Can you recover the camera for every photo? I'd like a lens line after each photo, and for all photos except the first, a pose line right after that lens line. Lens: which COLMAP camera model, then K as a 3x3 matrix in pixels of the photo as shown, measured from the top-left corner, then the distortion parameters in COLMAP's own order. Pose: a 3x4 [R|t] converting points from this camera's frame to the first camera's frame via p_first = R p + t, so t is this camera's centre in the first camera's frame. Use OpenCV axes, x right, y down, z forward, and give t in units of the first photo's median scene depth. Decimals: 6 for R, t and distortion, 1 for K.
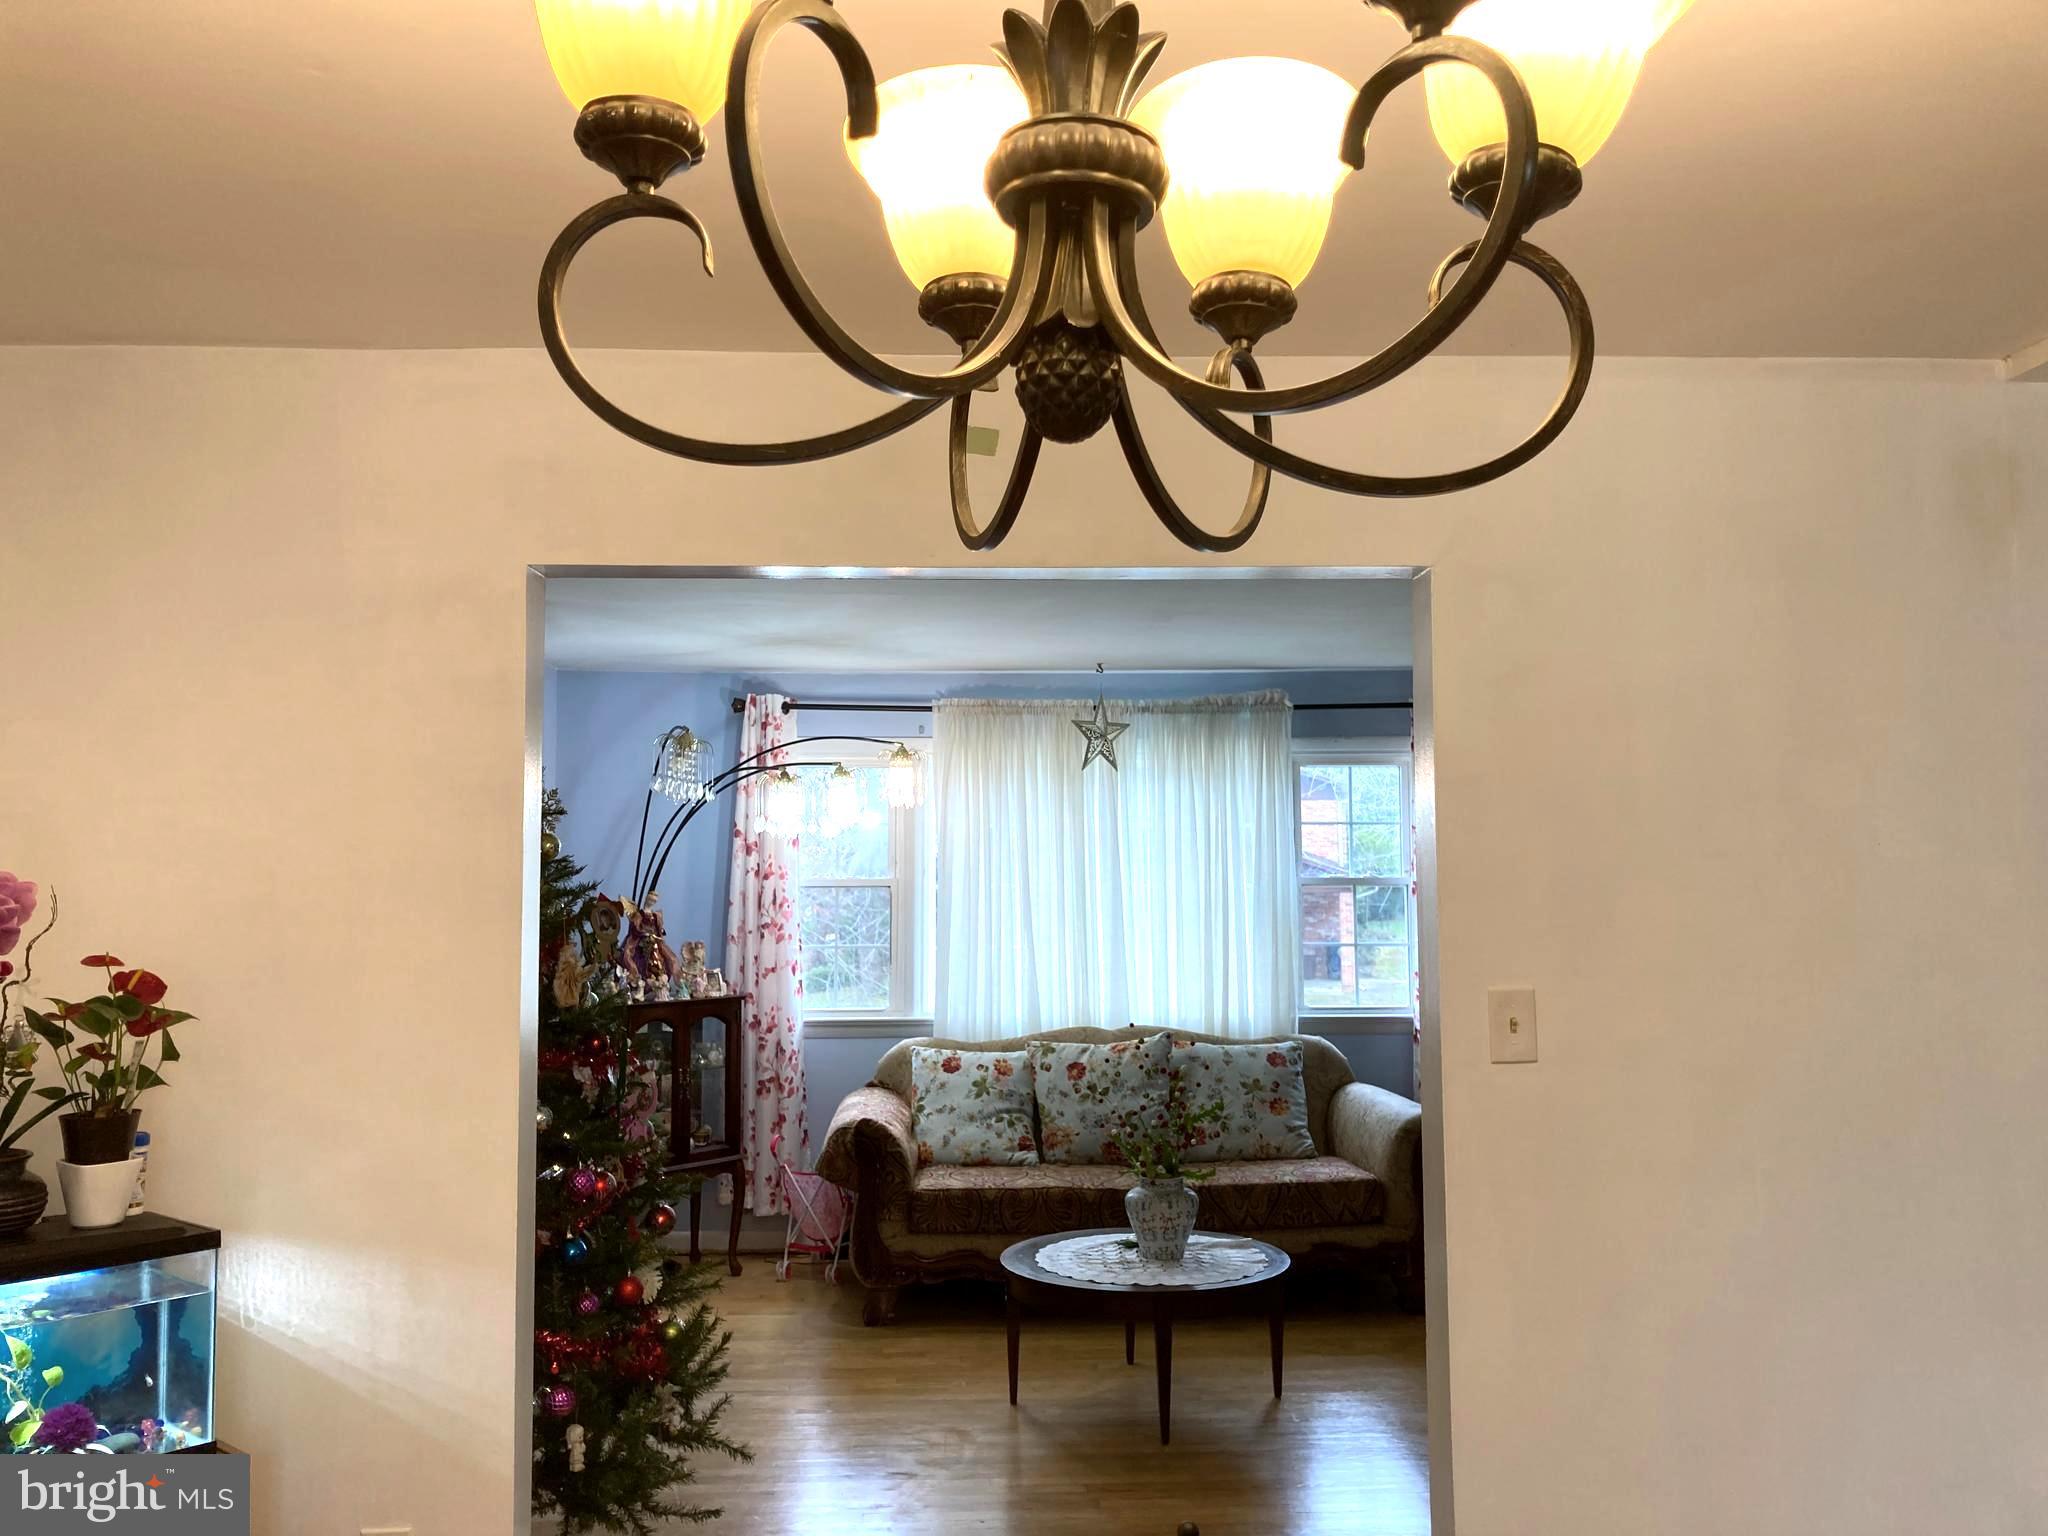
lens RADIAL K [[1698.6, 0, 1024.2], [0, 1698.6, 778.5], [0, 0, 1]] dist [0.049379, -0.103946]
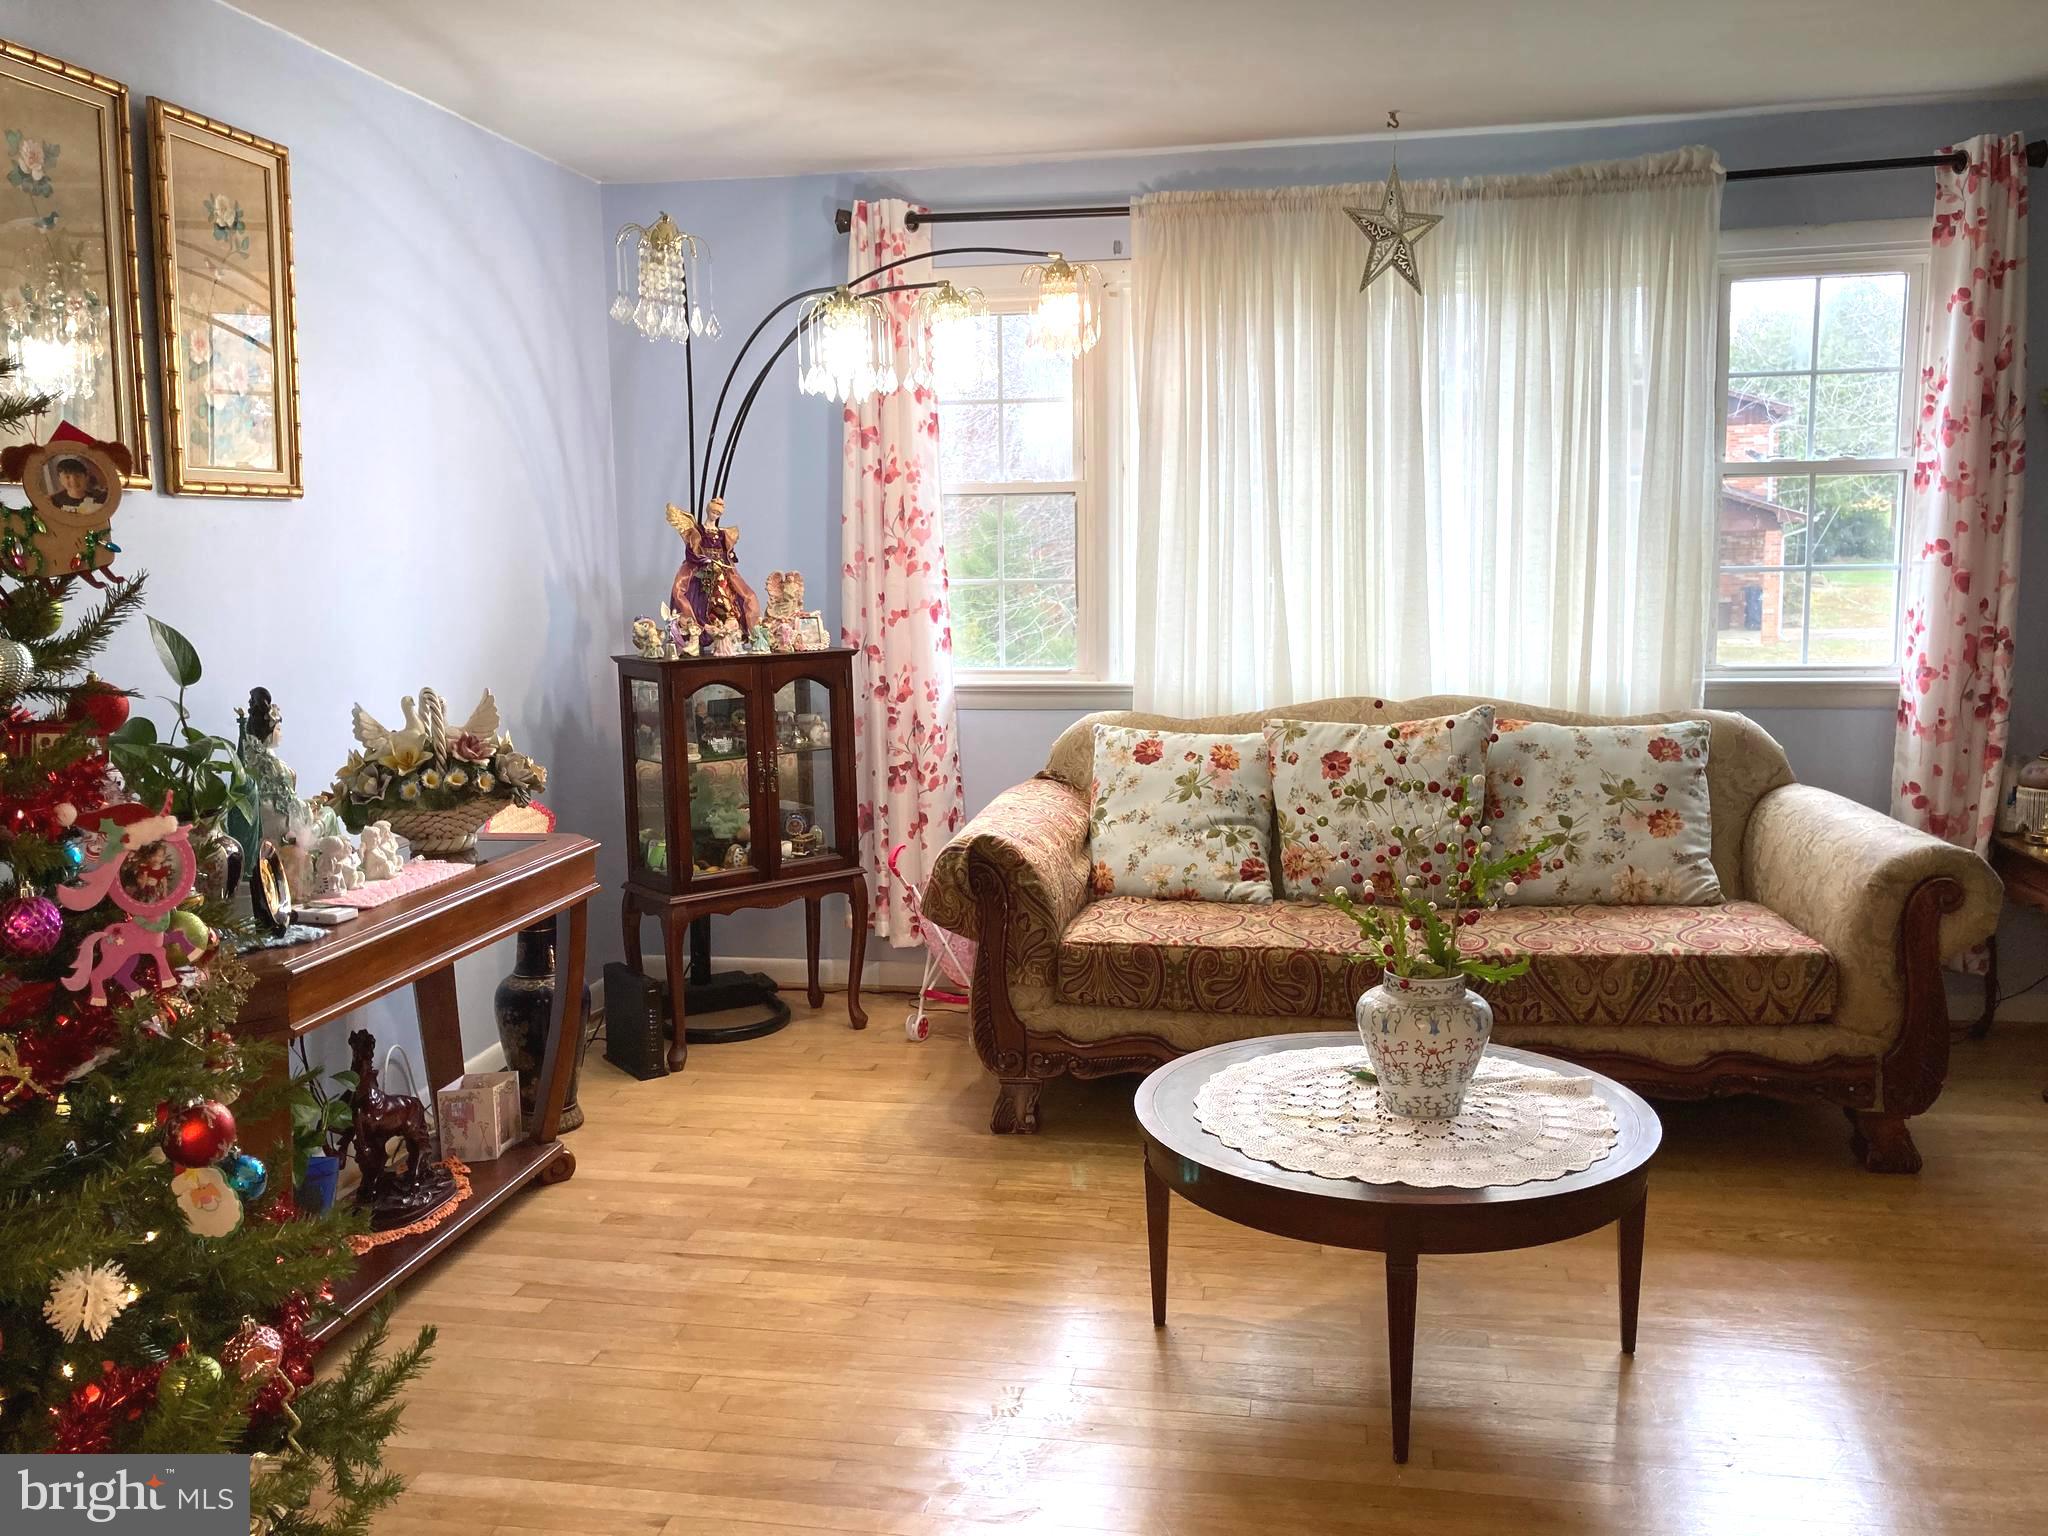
lens RADIAL K [[1698.6, 0, 980.1], [0, 1698.6, 792.2], [0, 0, 1]] dist [0.049379, -0.103946]
pose [[0.971068, 0.022070, -0.237781, 0.053511], [0.027718, 0.978573, 0.204024, 0.044498], [0.237189, -0.204712, 0.949650, 0.339638]]
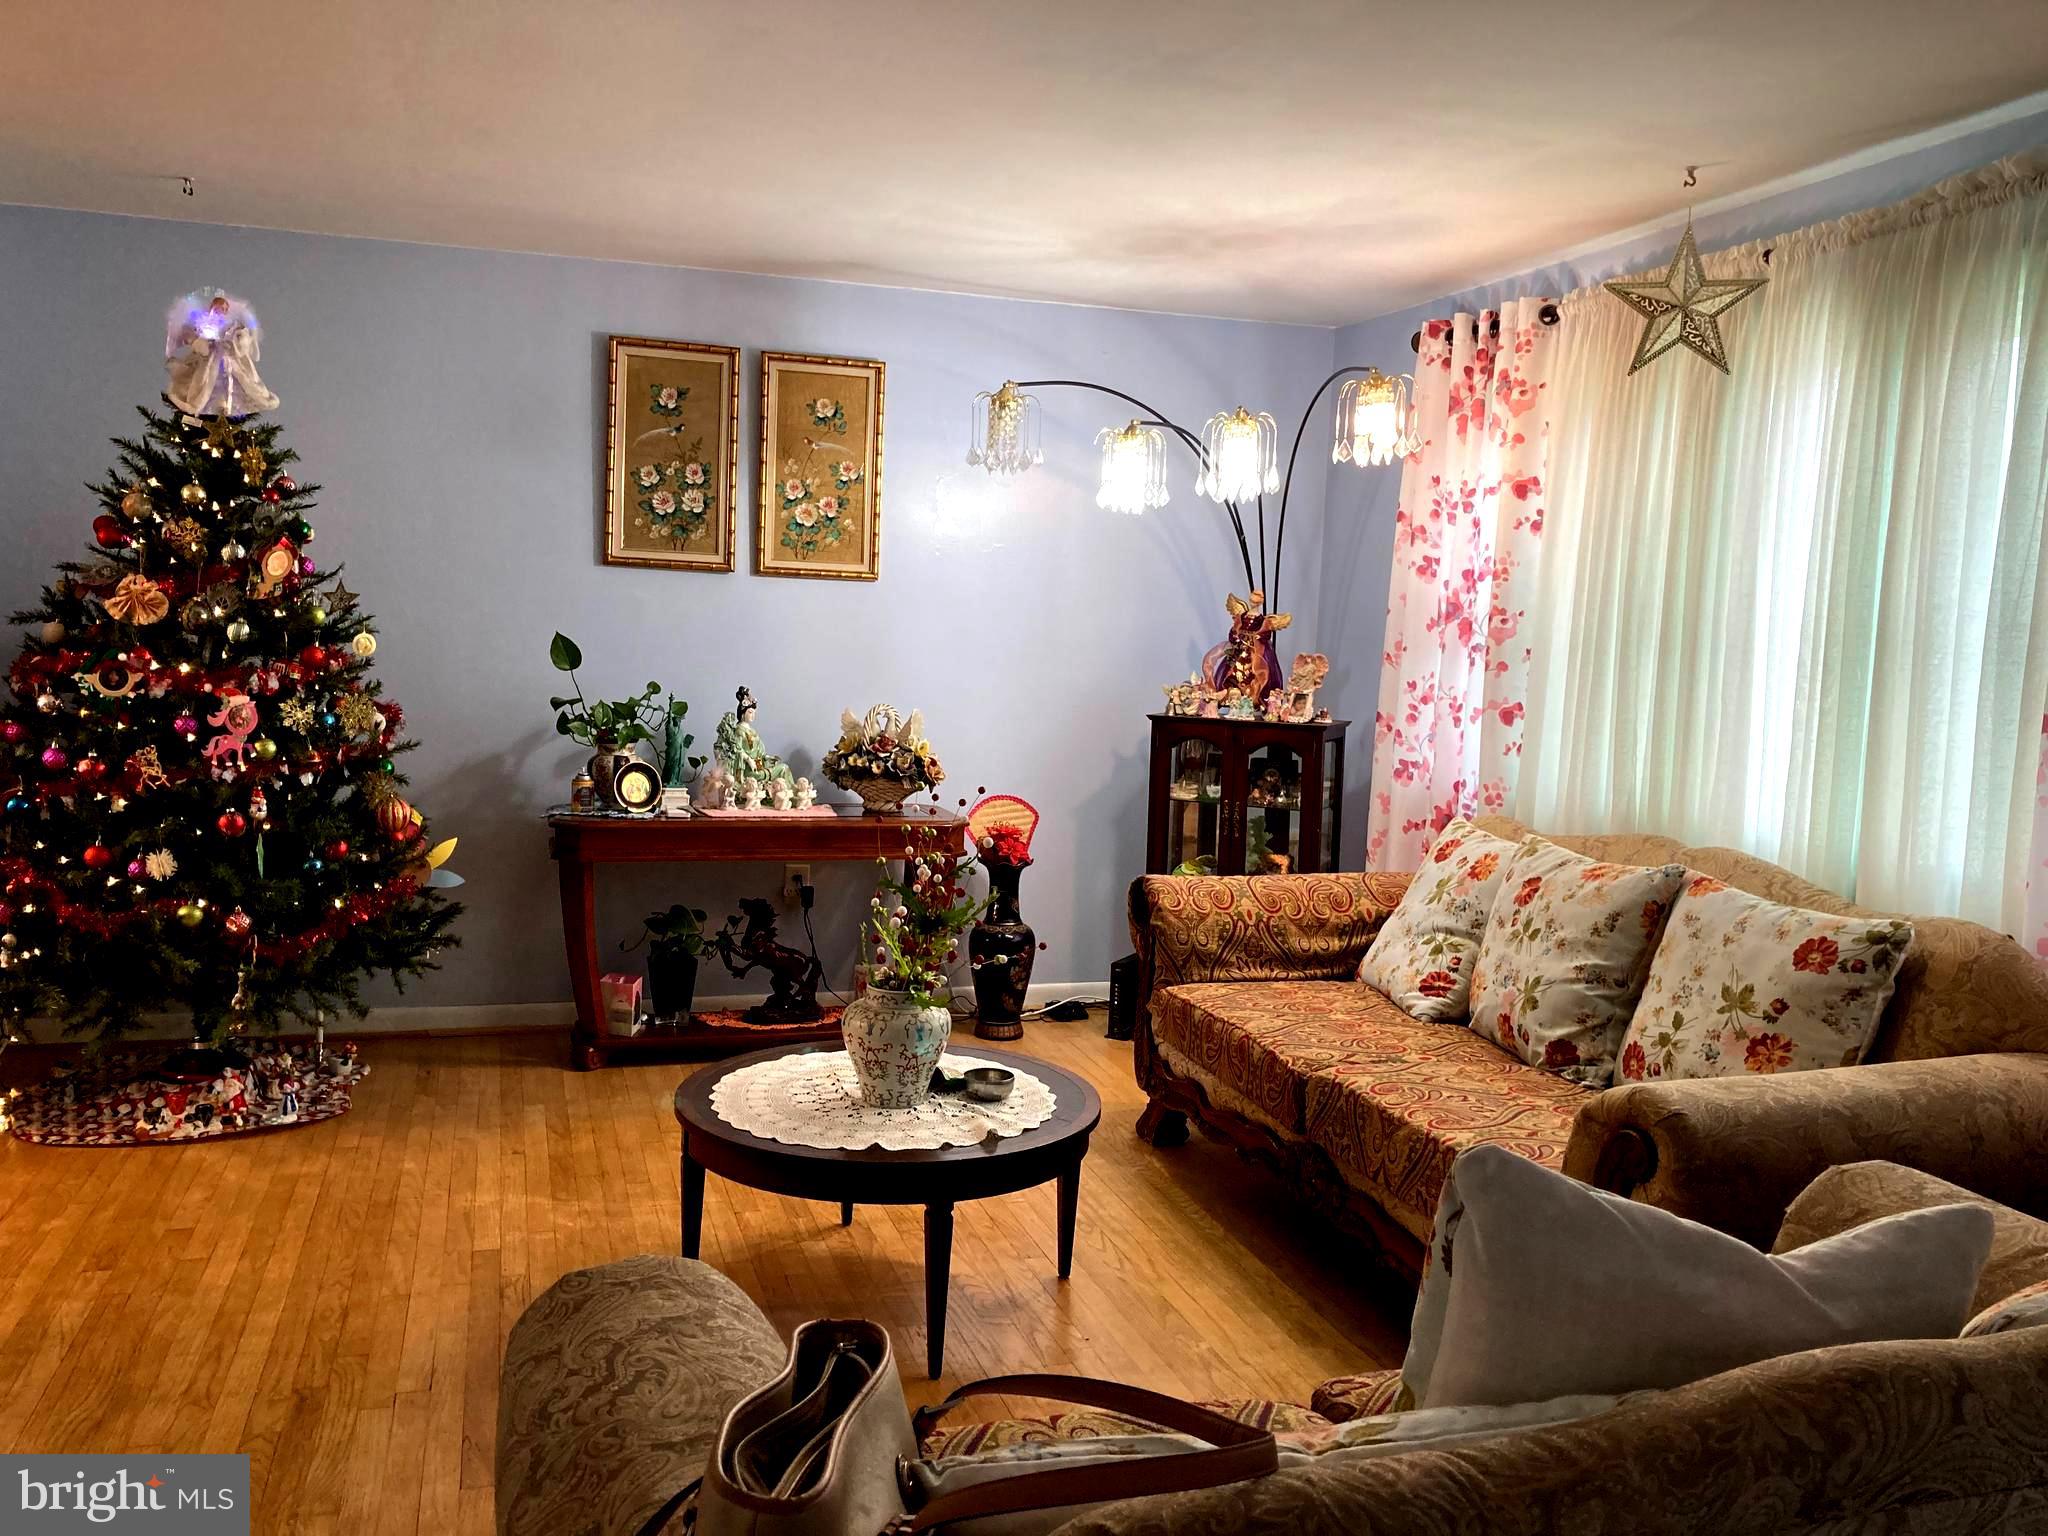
lens RADIAL K [[1698.6, 0, 1022.8], [0, 1698.6, 778.6], [0, 0, 1]] dist [0.049379, -0.103946]
pose [[0.231544, 0.109667, -0.966623, 0.563929], [0.018428, 0.992953, 0.117069, 0.058114], [0.972650, -0.044920, 0.227891, 0.690319]]
